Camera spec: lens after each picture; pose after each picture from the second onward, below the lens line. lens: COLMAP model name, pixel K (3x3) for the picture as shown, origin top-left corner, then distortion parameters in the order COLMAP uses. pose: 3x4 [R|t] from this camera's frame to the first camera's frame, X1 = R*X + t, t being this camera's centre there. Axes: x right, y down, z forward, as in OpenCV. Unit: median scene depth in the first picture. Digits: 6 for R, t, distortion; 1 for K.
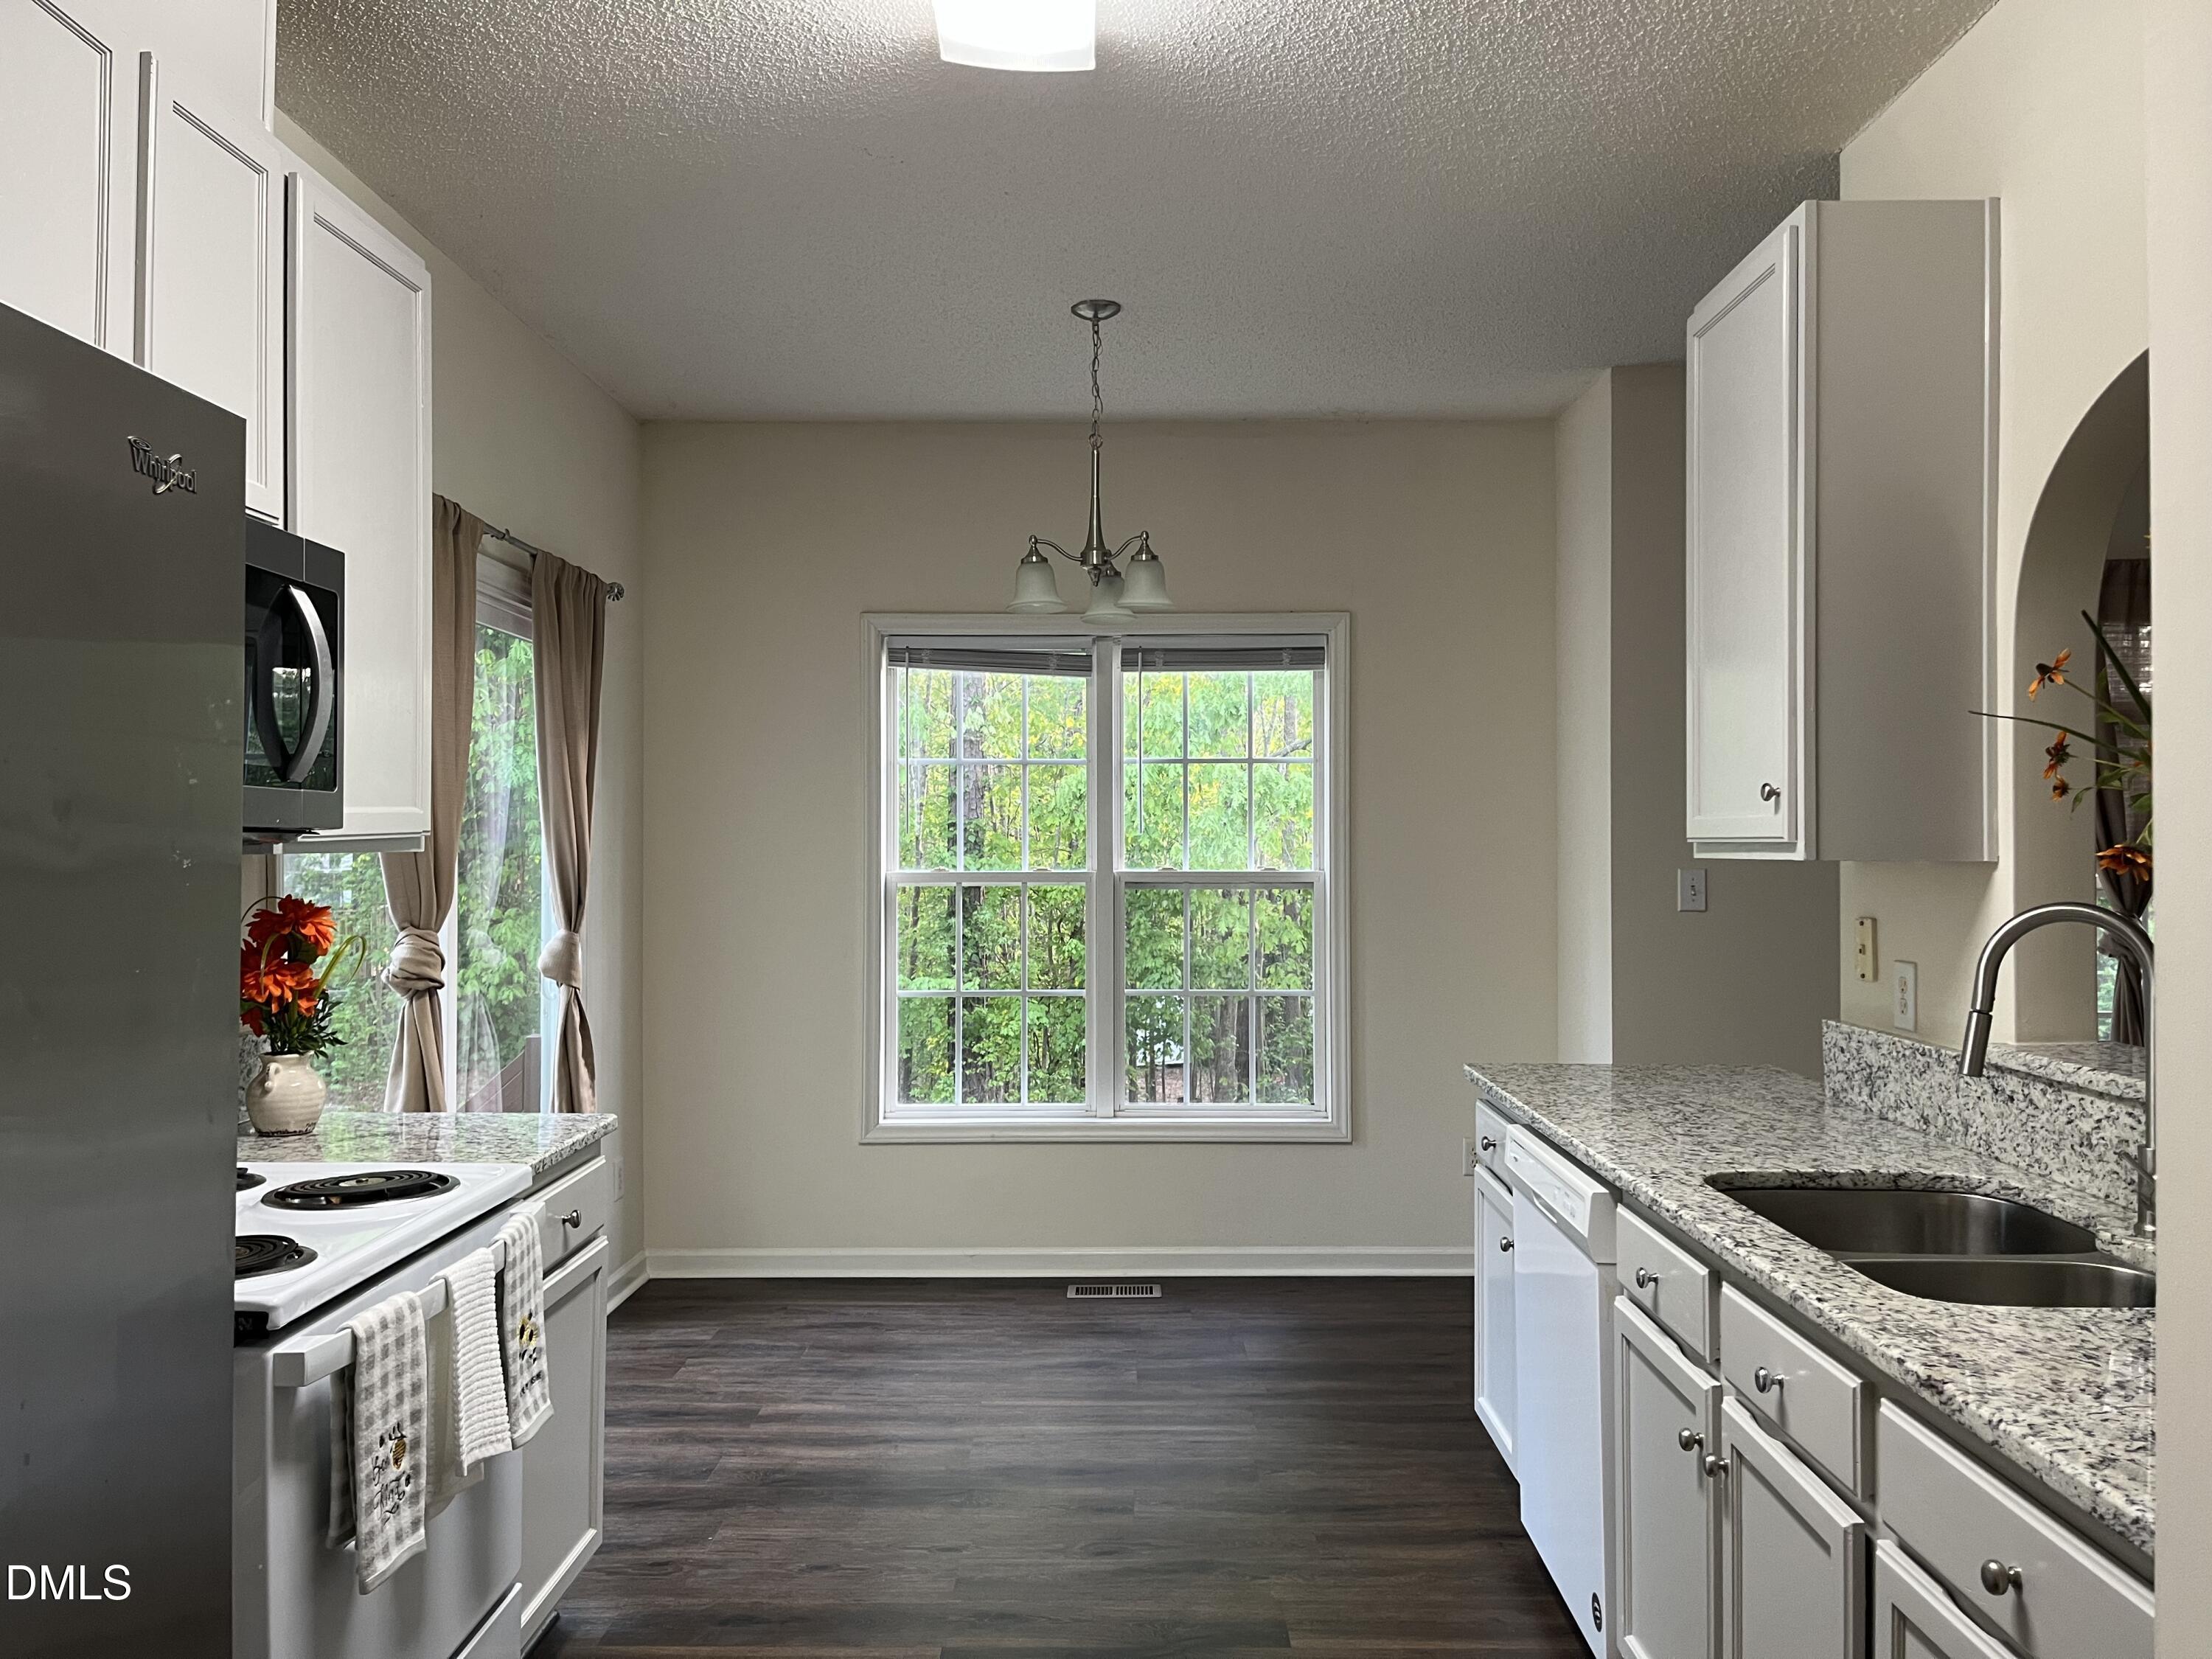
lens RADIAL K [[1668.2, 0, 1116.3], [0, 1668.2, 834.0], [0, 0, 1]] dist [0.060387, -0.068351]
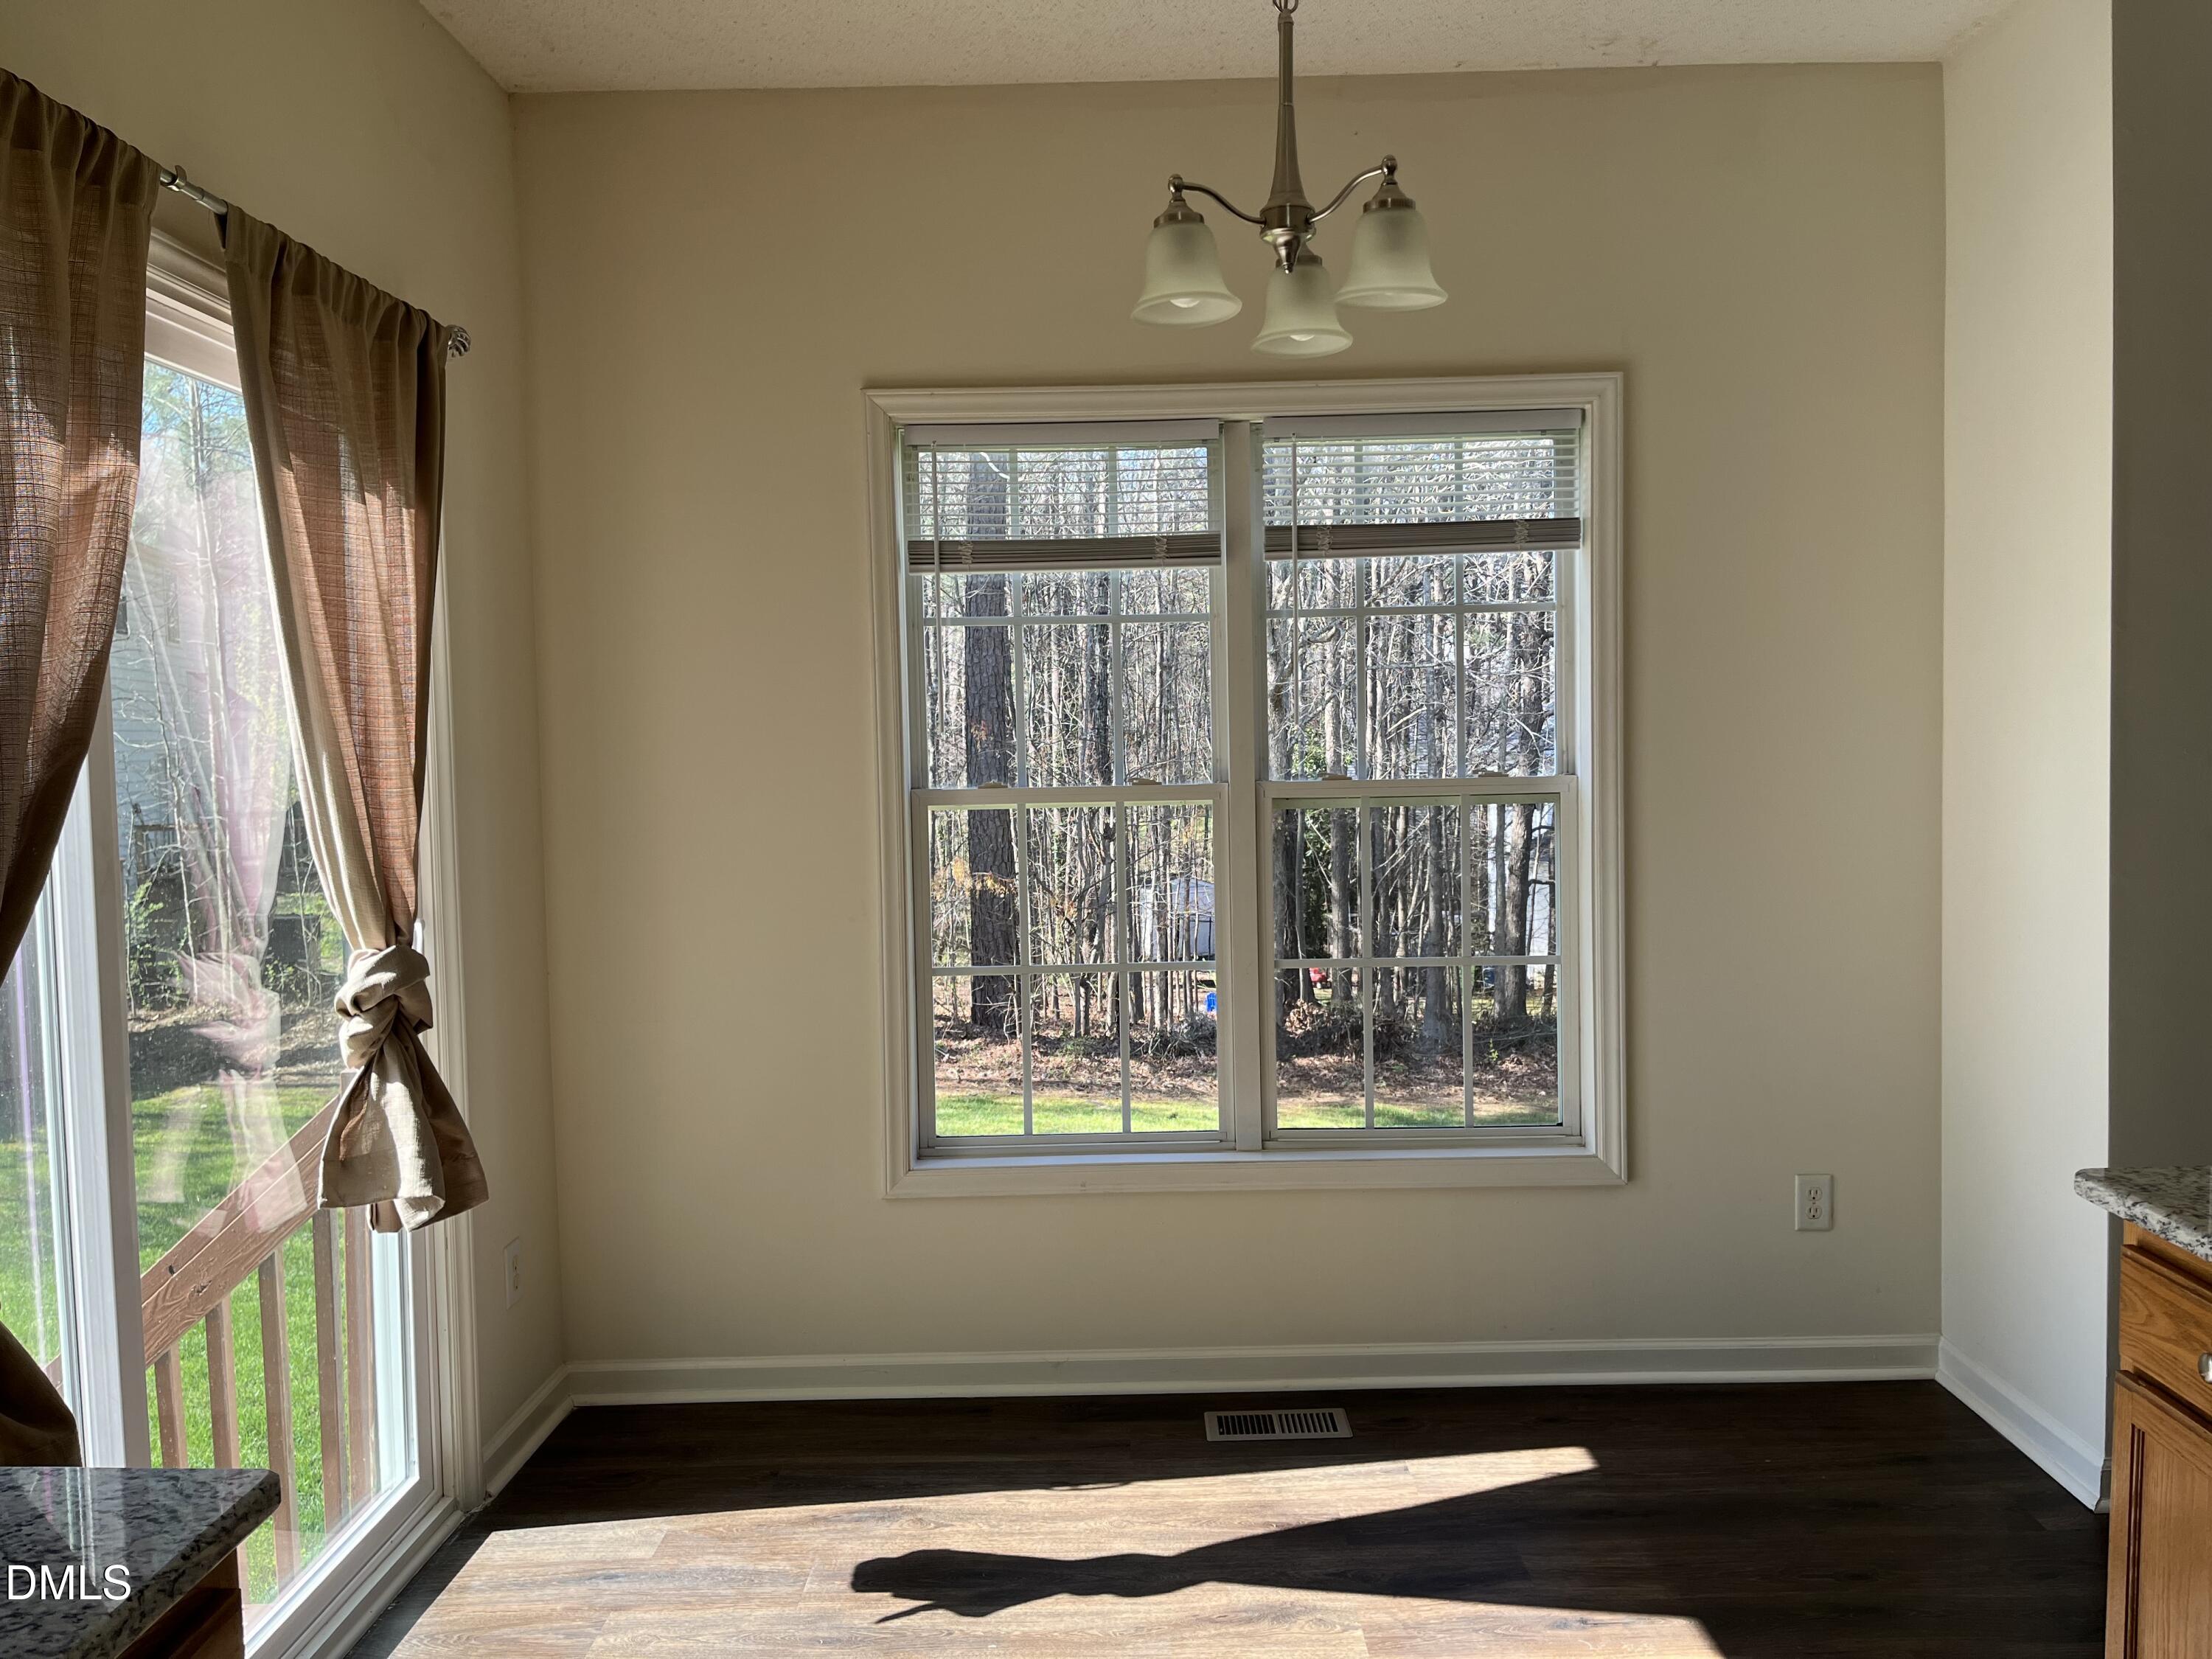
lens RADIAL K [[1668.2, 0, 1107.4], [0, 1668.2, 837.3], [0, 0, 1]] dist [0.060387, -0.068351]
pose [[0.999836, -0.017240, -0.005465, -0.062220], [0.017549, 0.997875, 0.062747, 0.002095], [0.004371, -0.062833, 0.998015, 0.375003]]
